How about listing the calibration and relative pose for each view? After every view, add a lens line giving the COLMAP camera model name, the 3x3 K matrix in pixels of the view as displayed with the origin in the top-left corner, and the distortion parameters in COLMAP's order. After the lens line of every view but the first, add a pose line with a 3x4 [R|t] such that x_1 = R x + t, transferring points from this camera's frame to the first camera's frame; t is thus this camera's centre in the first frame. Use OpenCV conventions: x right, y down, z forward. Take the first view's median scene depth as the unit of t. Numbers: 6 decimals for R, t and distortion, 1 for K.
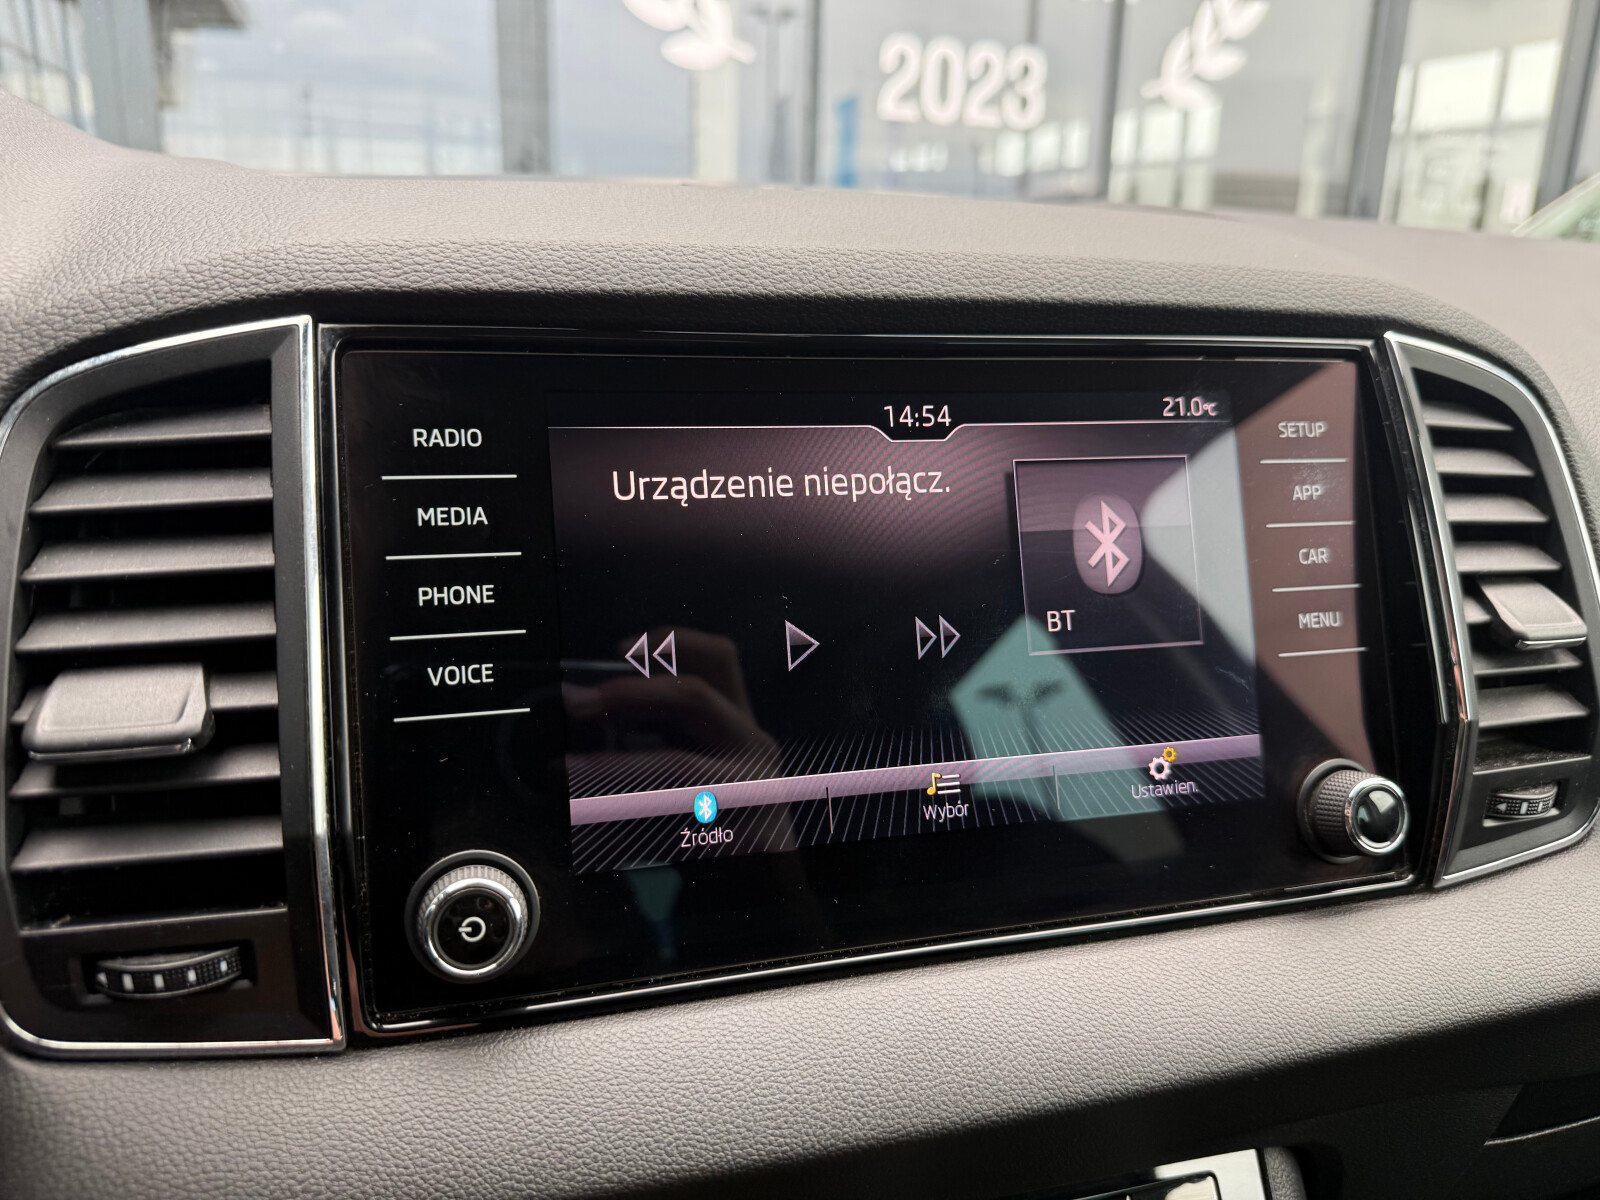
lens RADIAL K [[1135.2, 0, 804.6], [0, 1135.2, 604.6], [0, 0, 1]] dist [-0.007830, -0.011403]
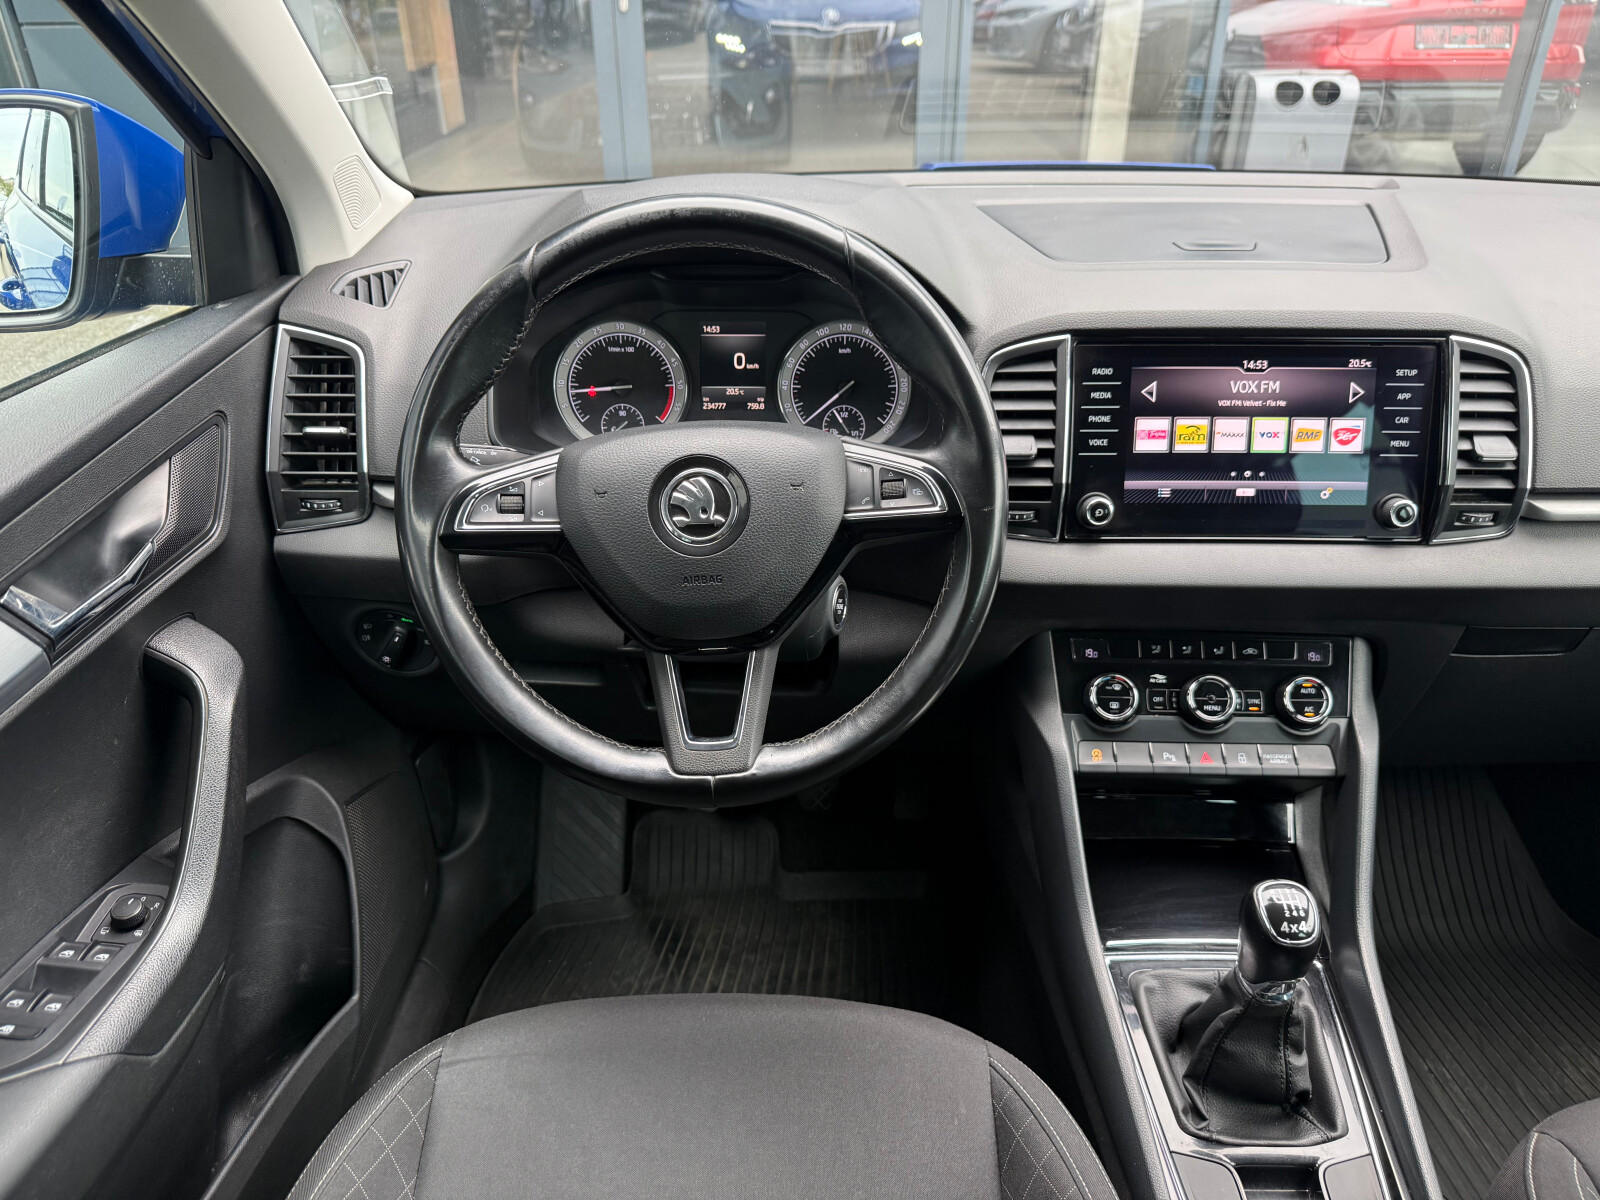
lens RADIAL K [[1124.4, 0, 798.9], [0, 1124.4, 605.2], [0, 0, 1]] dist [0.156908, -0.335048]
pose [[0.952732, 0.121608, -0.278412, -0.146898], [-0.052860, 0.968770, 0.242262, -0.249646], [0.299179, -0.216094, 0.929406, -2.612267]]
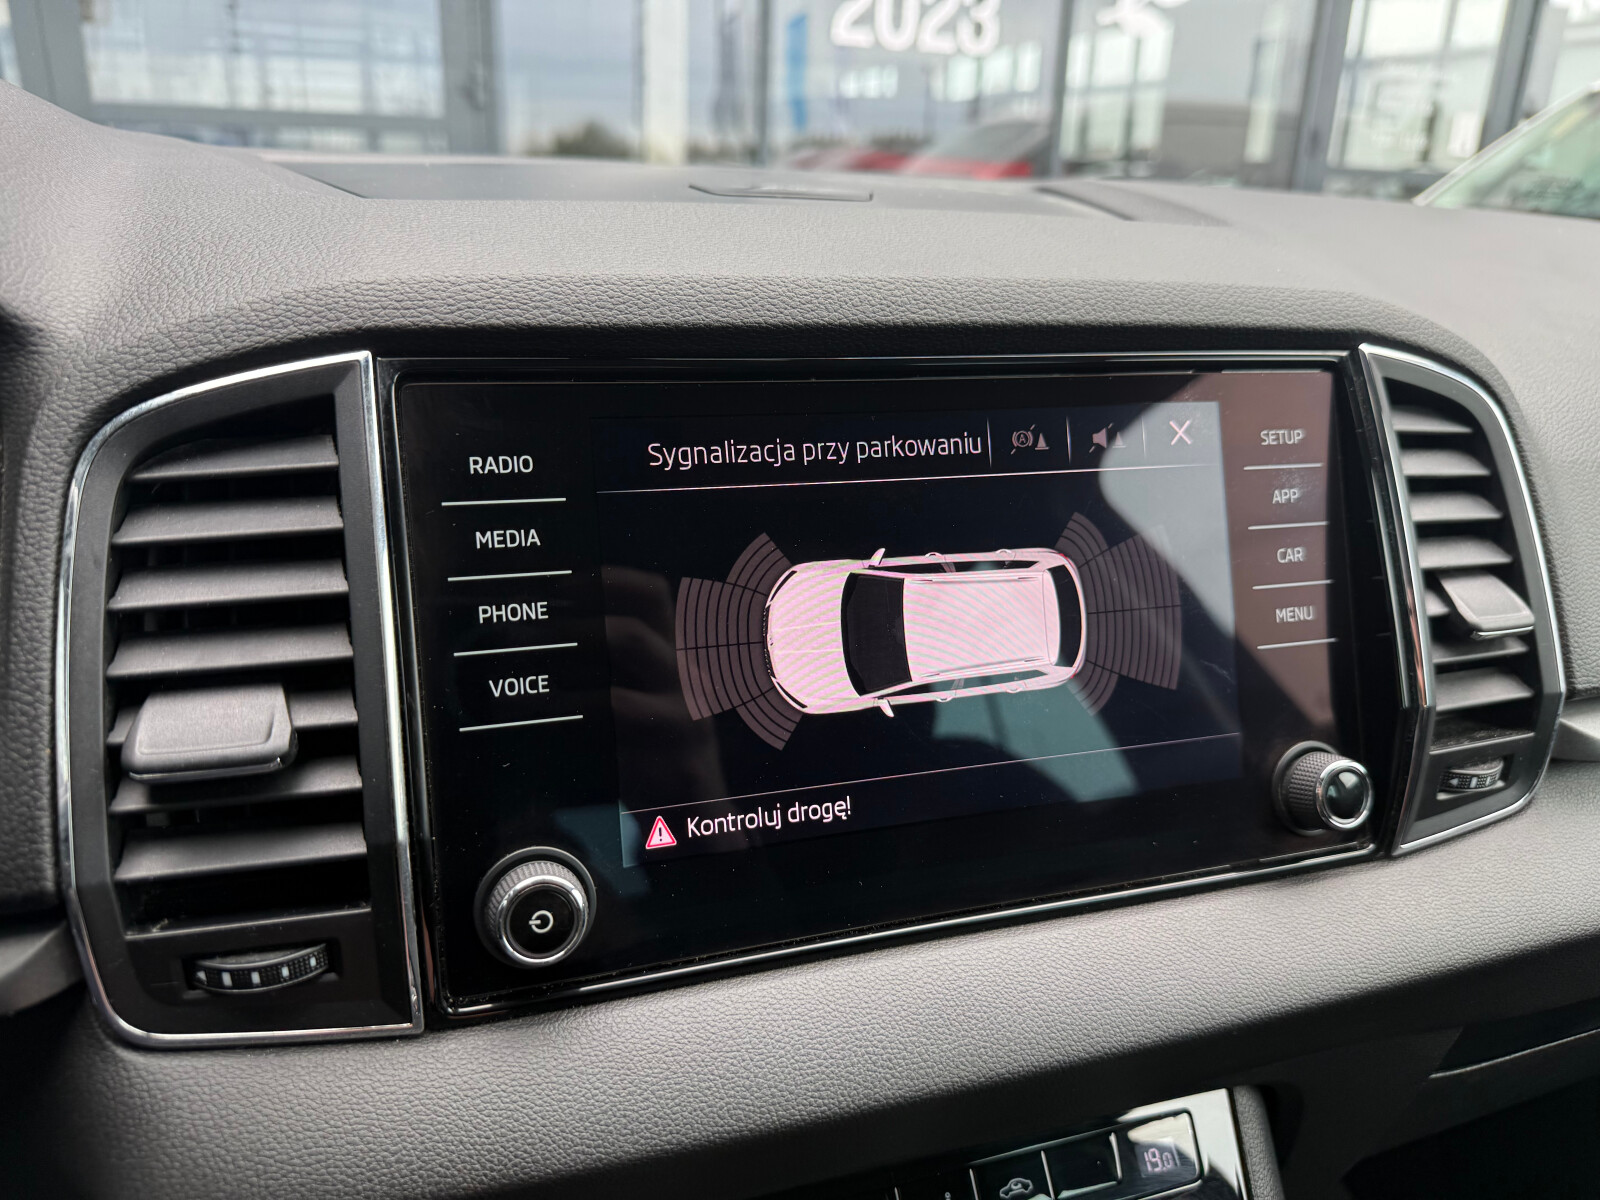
lens RADIAL K [[1127.6, 0, 800.0], [0, 1127.6, 600.0], [0, 0, 1]] dist [0.024450, -0.054999]
pose [[0.999189, -0.007102, 0.039633, -0.077727], [0.004830, 0.998355, 0.057130, -0.079814], [-0.039973, -0.056893, 0.997580, -0.077763]]
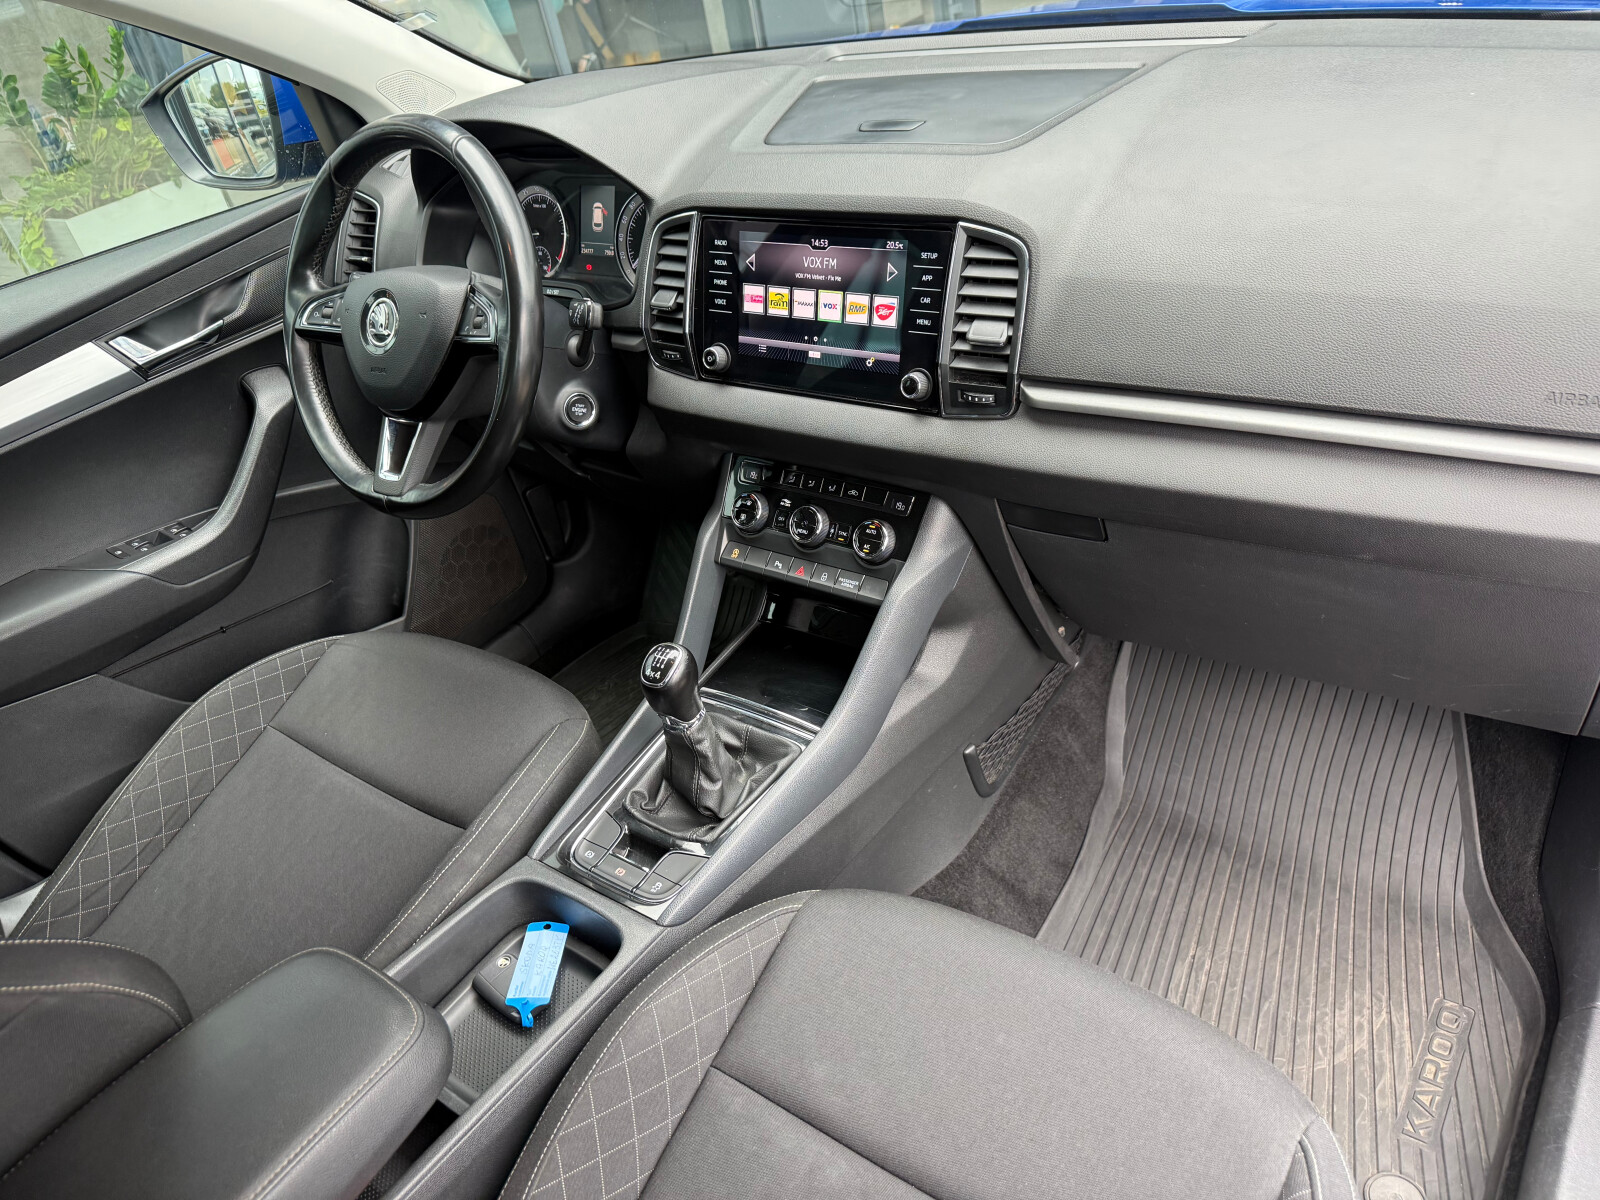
lens RADIAL K [[1094.2, 0, 800.0], [0, 1094.2, 600.0], [0, 0, 1]] dist [0.100479, -0.157338]
pose [[0.608901, 0.348980, -0.712357, 3.271975], [-0.028430, 0.907051, 0.420059, -0.679170], [0.792736, -0.235522, 0.562226, -1.391321]]
